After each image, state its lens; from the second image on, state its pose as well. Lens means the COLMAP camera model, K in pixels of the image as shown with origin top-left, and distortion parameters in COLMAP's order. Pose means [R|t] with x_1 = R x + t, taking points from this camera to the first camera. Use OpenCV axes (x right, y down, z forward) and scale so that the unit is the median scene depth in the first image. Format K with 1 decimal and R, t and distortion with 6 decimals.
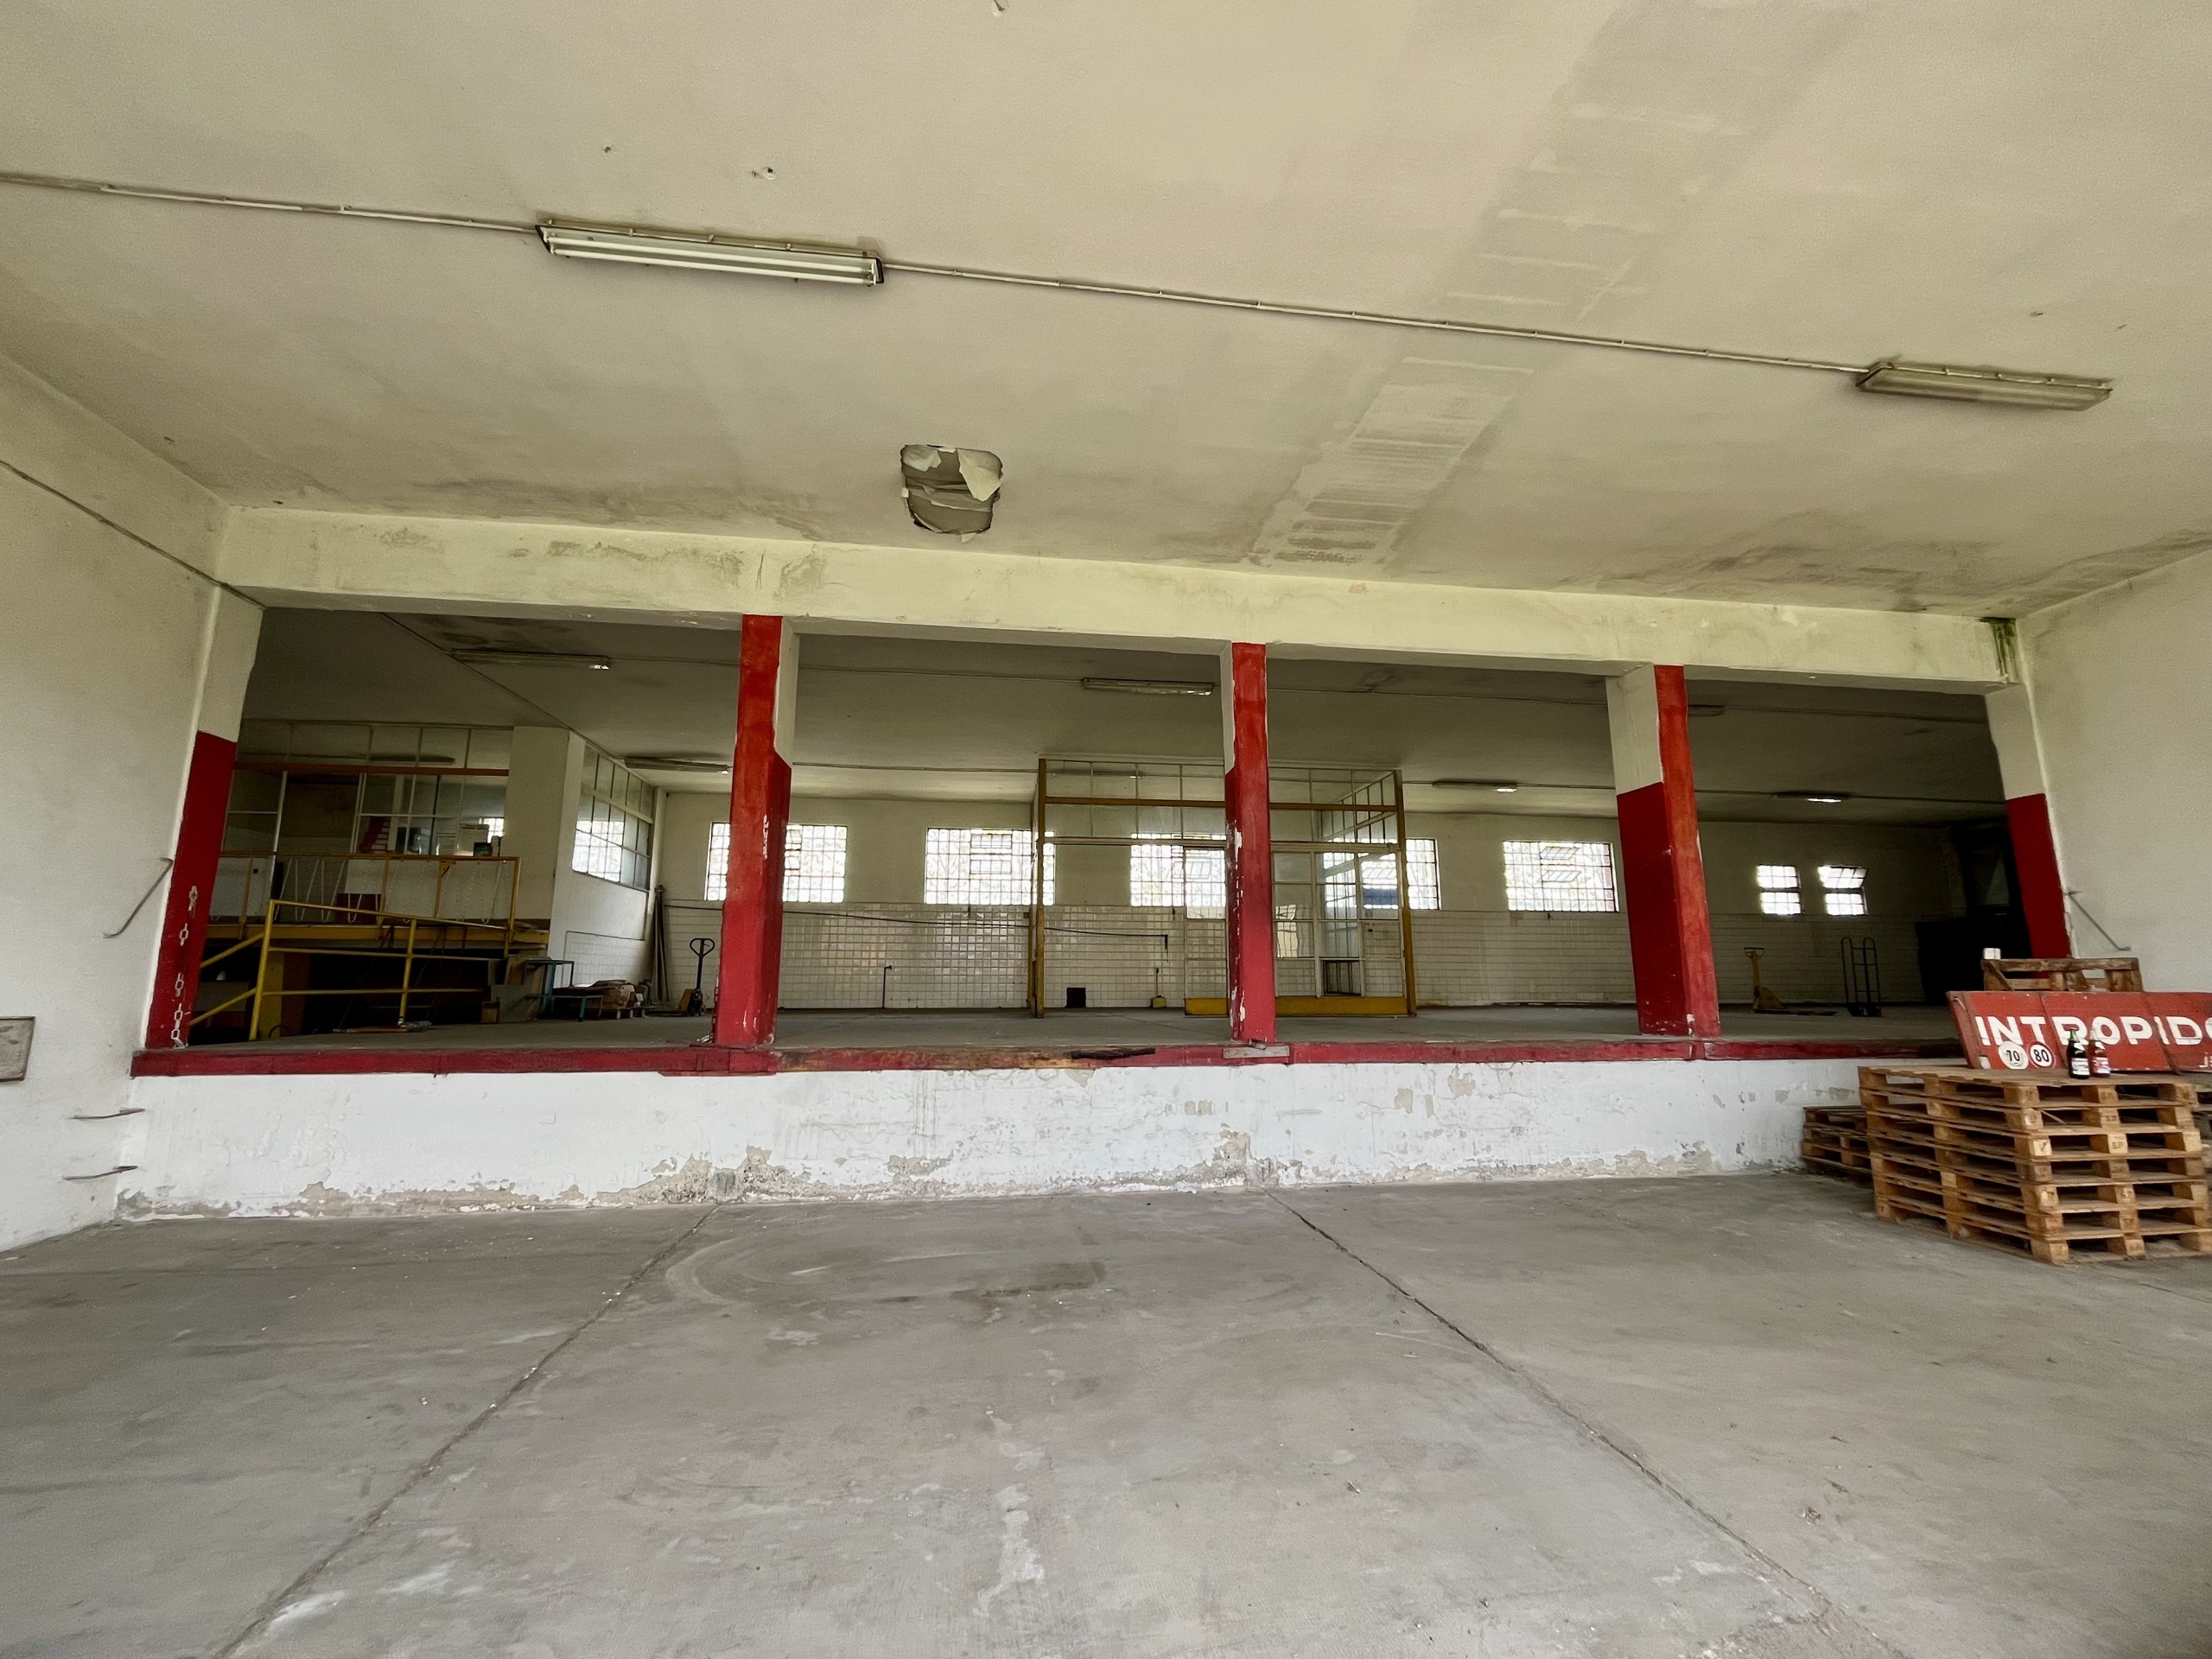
lens RADIAL K [[896.4, 0, 1104.1], [0, 896.4, 829.6], [0, 0, 1]] dist [-0.003646, 0.000763]
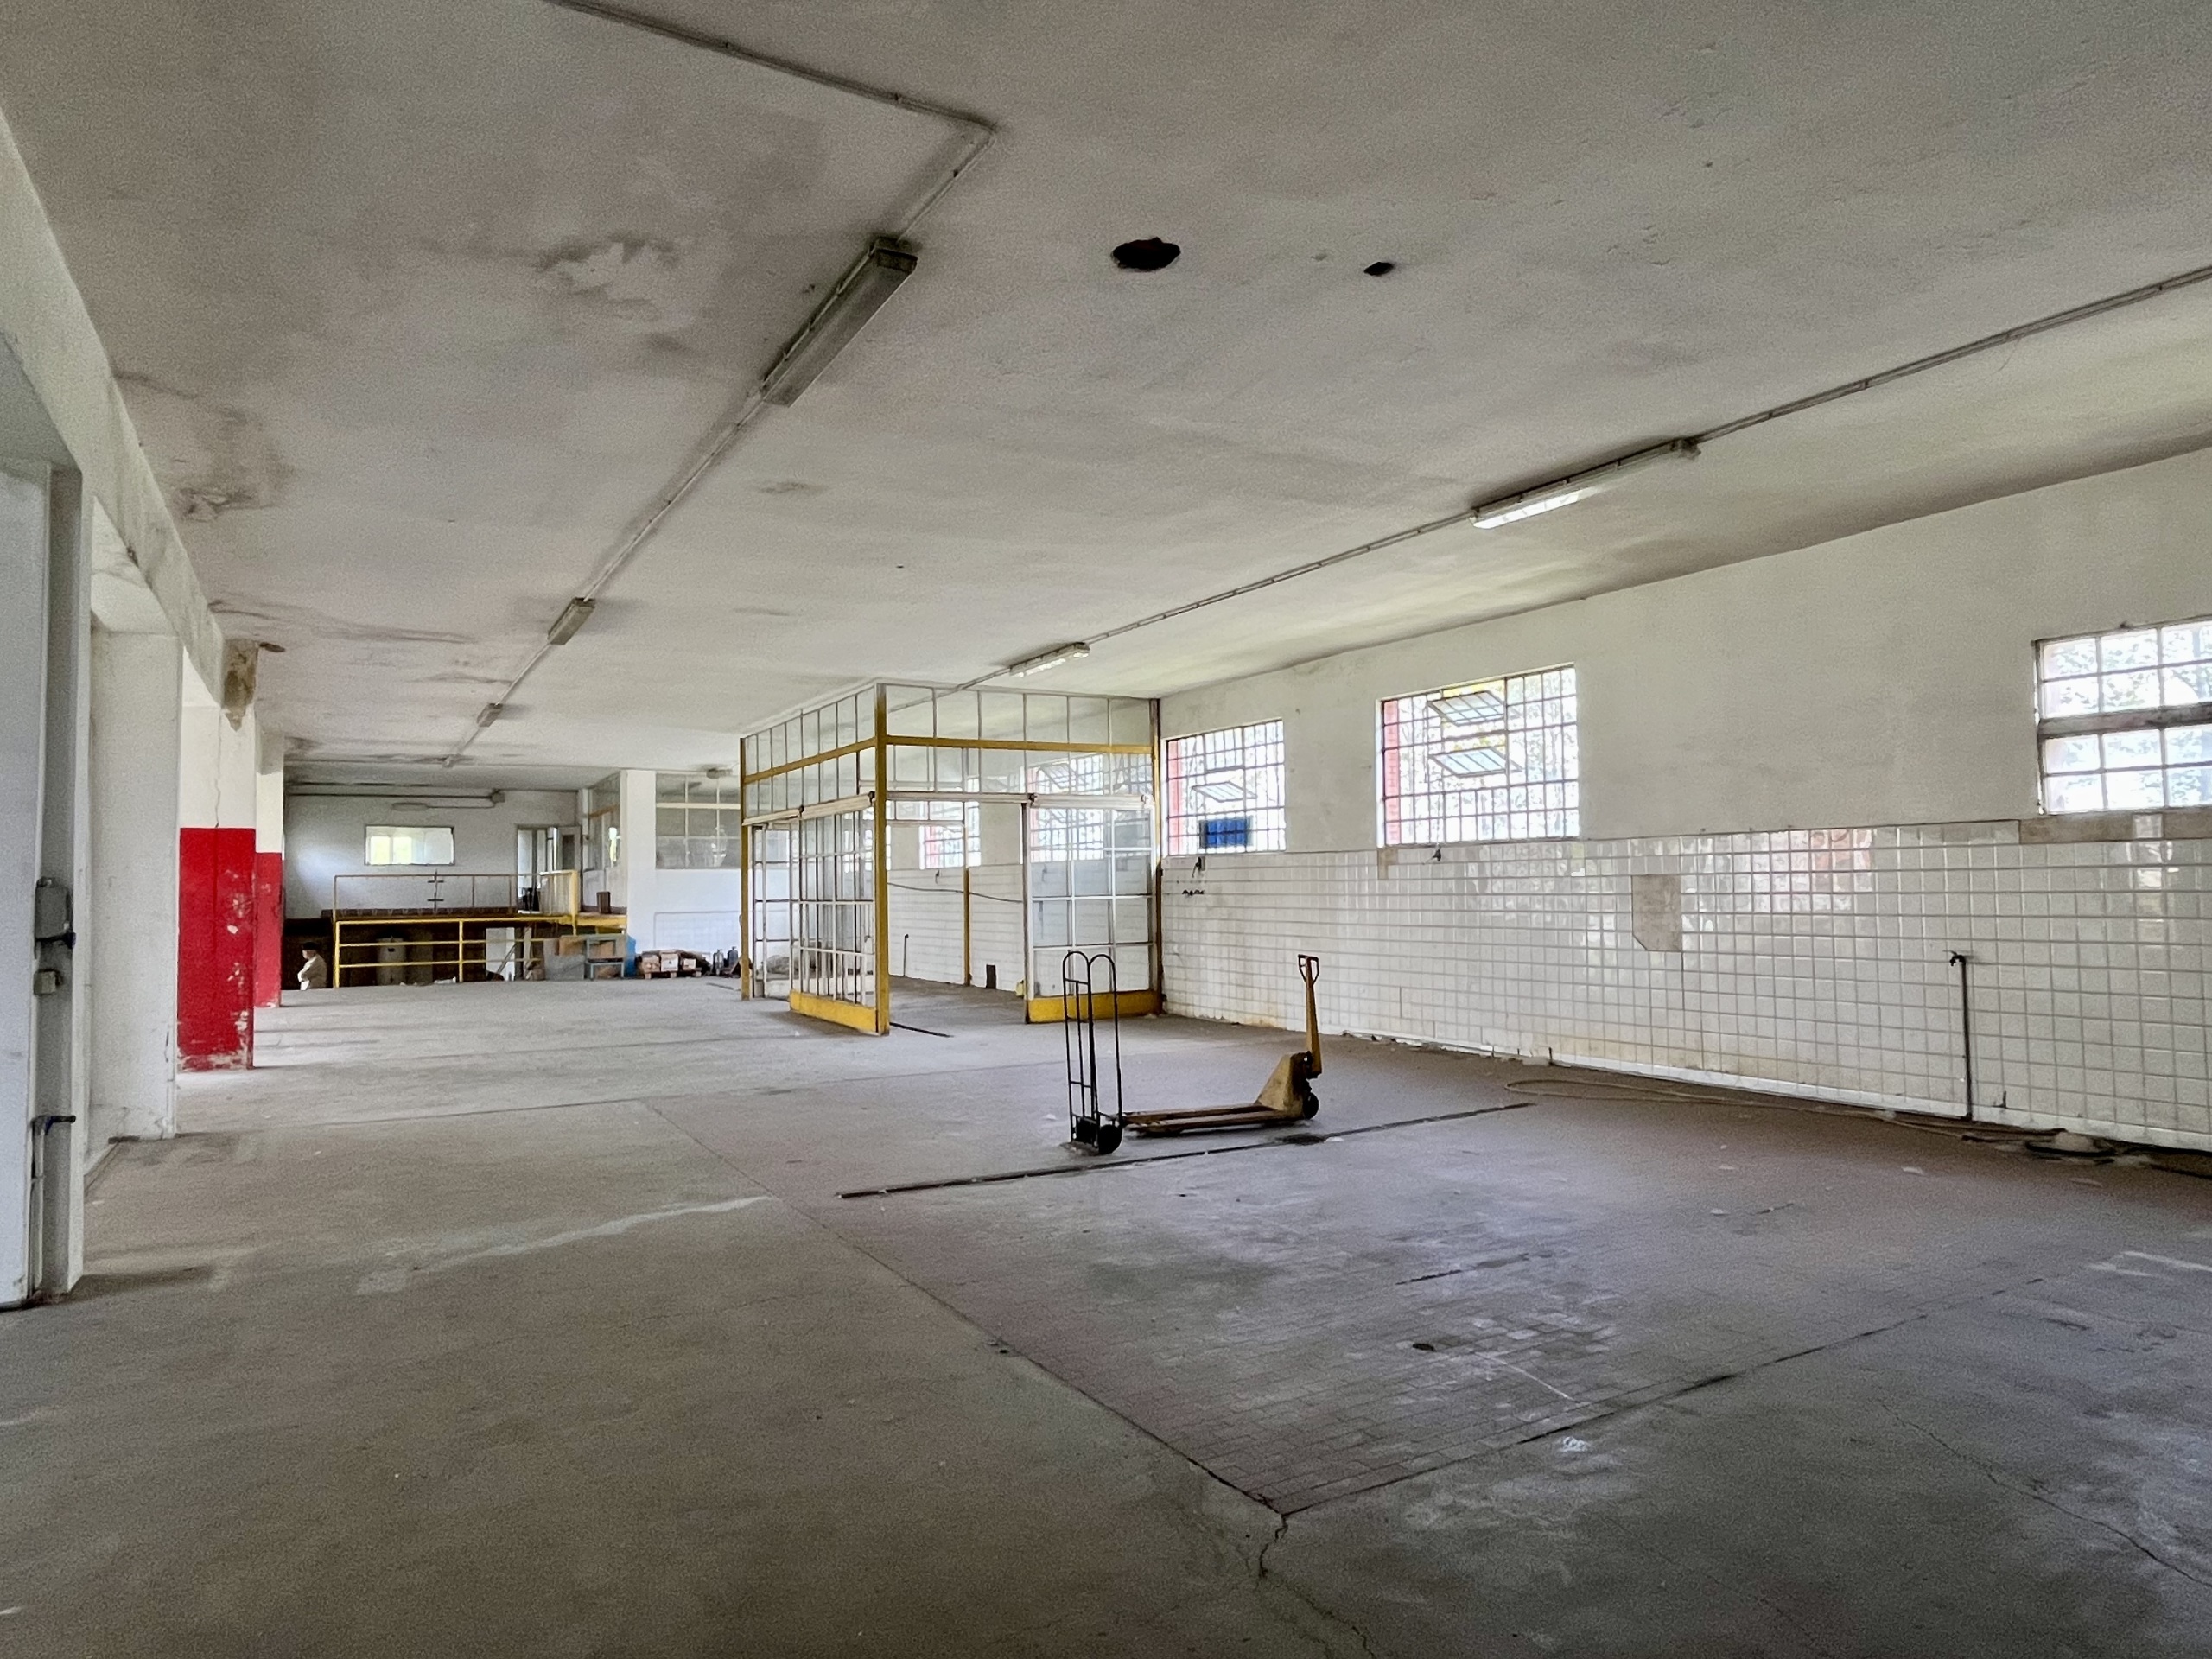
lens RADIAL K [[1322.5, 0, 1104.2], [0, 1322.5, 825.7], [0, 0, 1]] dist [-0.005253, -0.001001]
pose [[0.382685, -0.049396, -0.922557, 2.603779], [0.167331, 0.985760, 0.016631, 0.105743], [0.908599, -0.160737, 0.385501, 1.468372]]
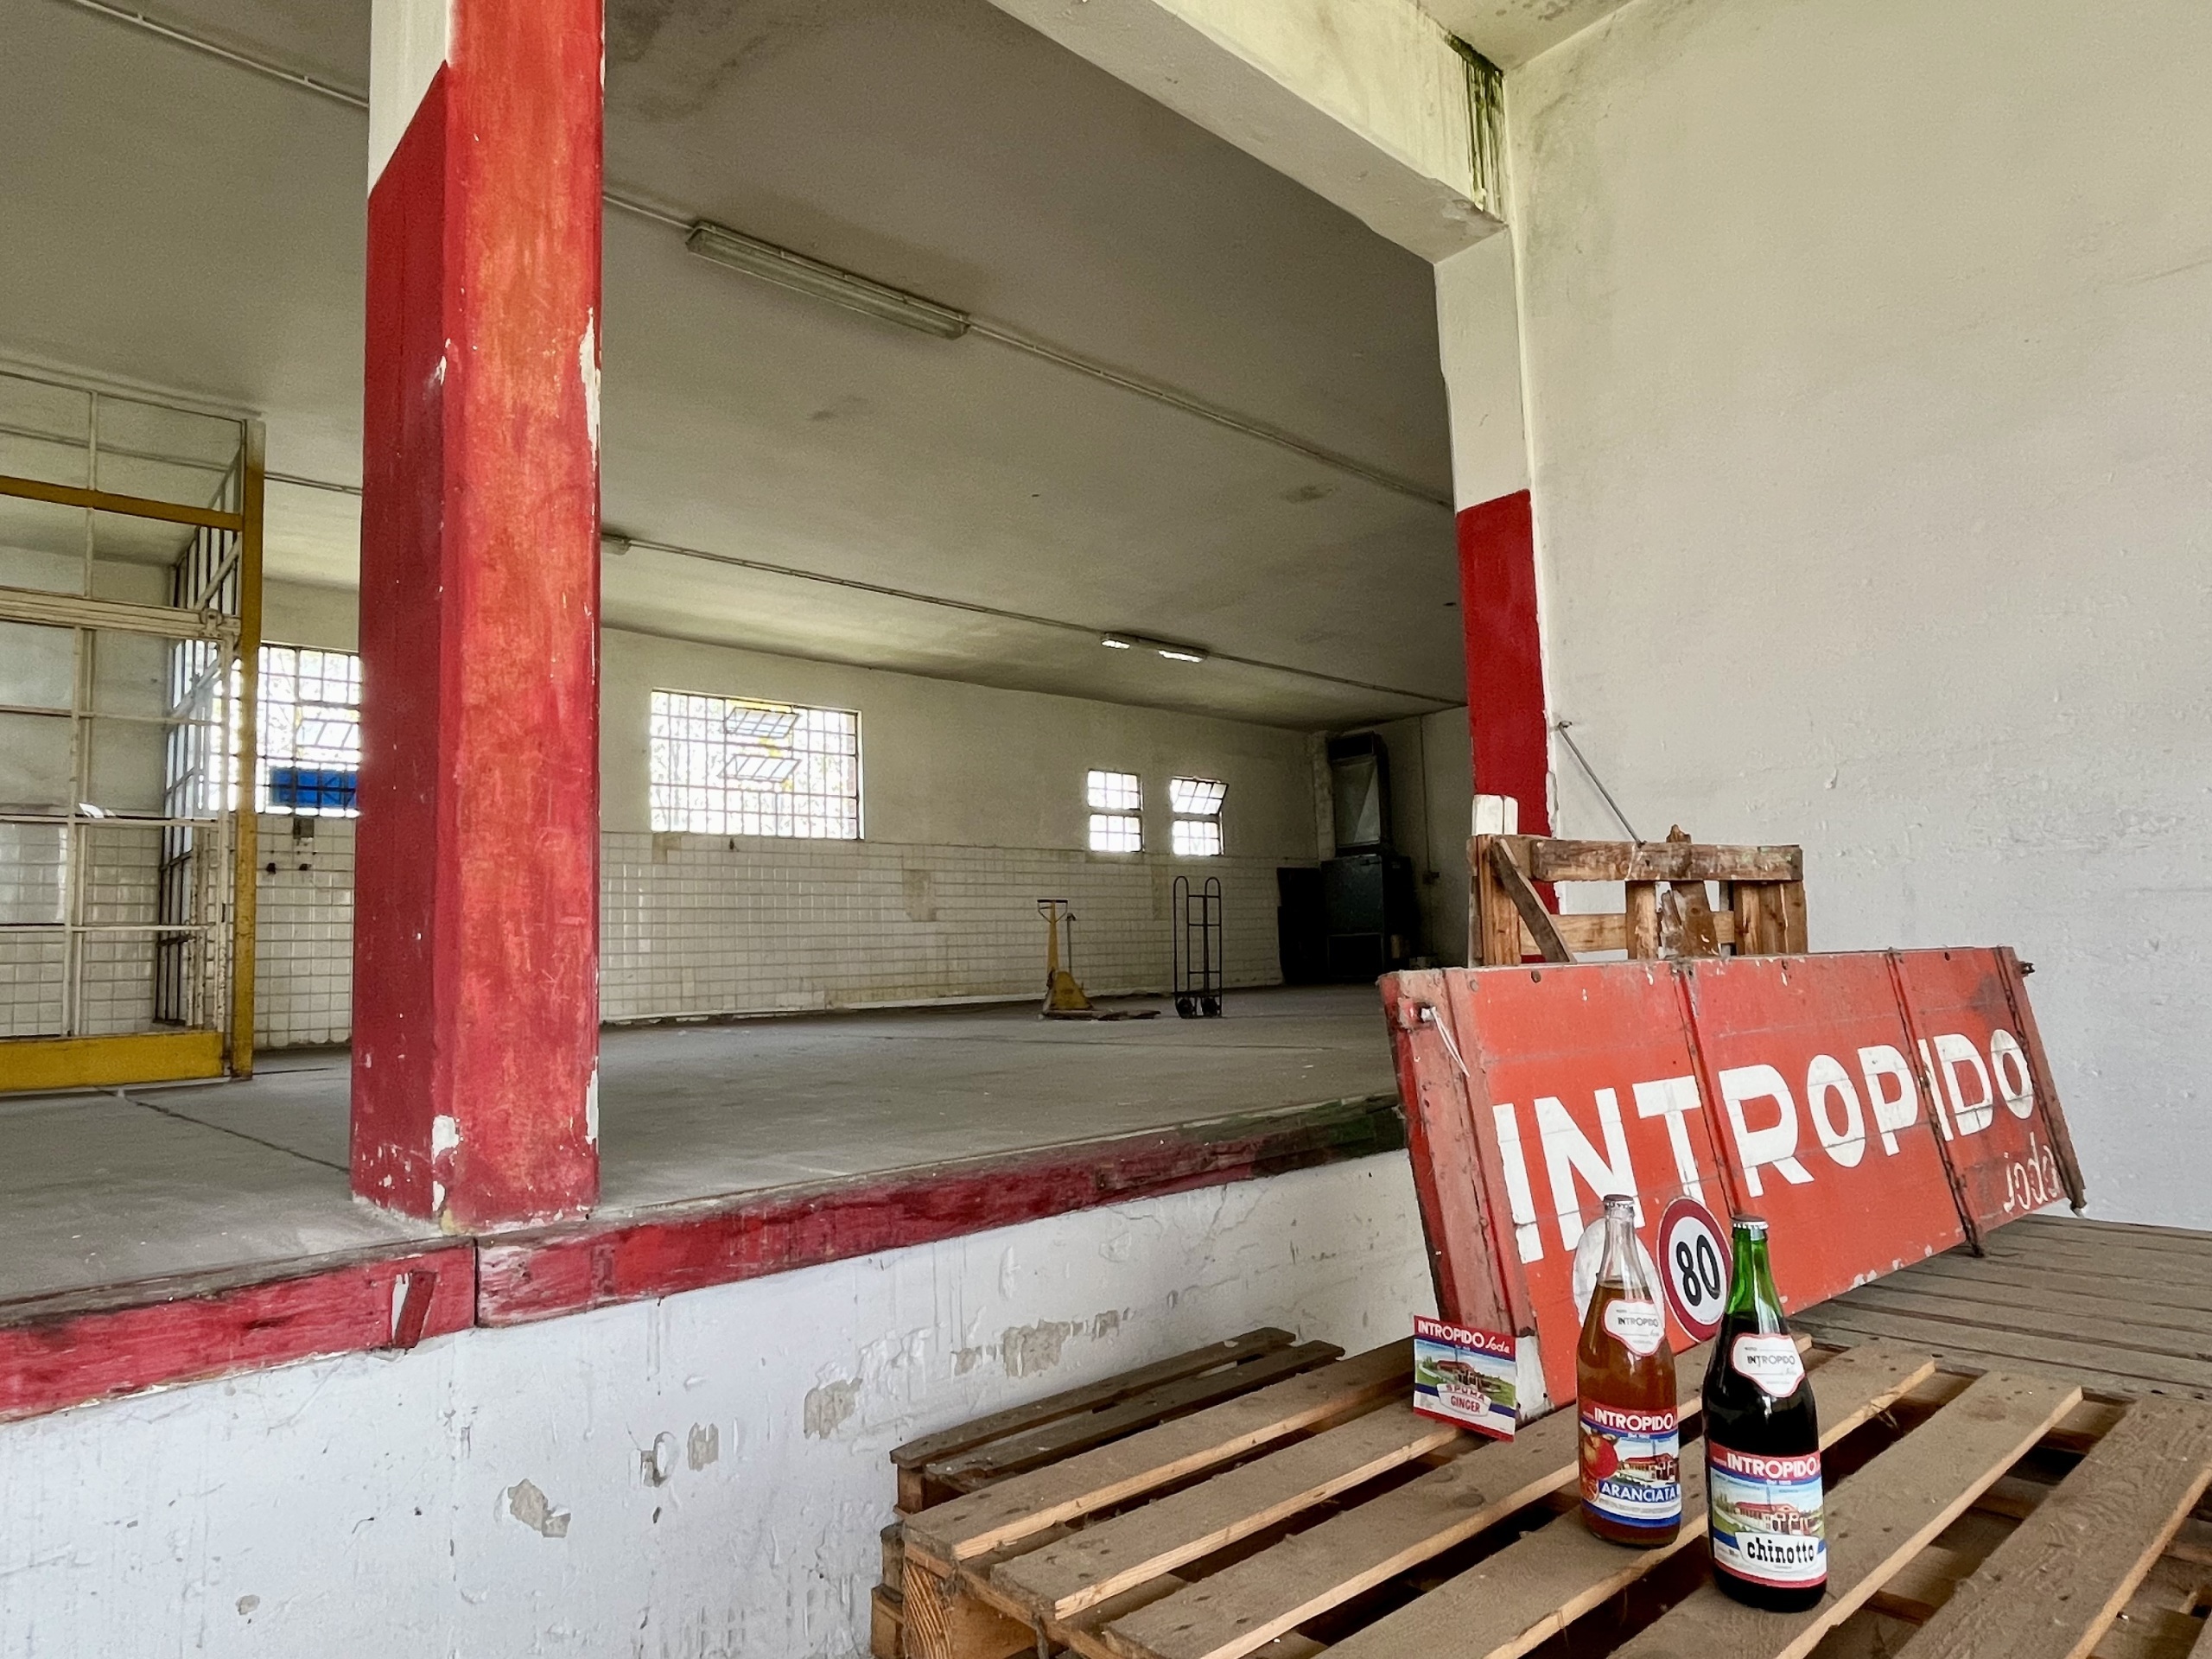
lens RADIAL K [[1322.5, 0, 1099.0], [0, 1322.5, 834.9], [0, 0, 1]] dist [-0.005253, -0.001001]
pose [[0.825213, 0.024526, 0.564289, 0.611717], [-0.058052, 0.997449, 0.041543, 0.119685], [-0.561830, -0.067040, 0.824532, 0.669006]]
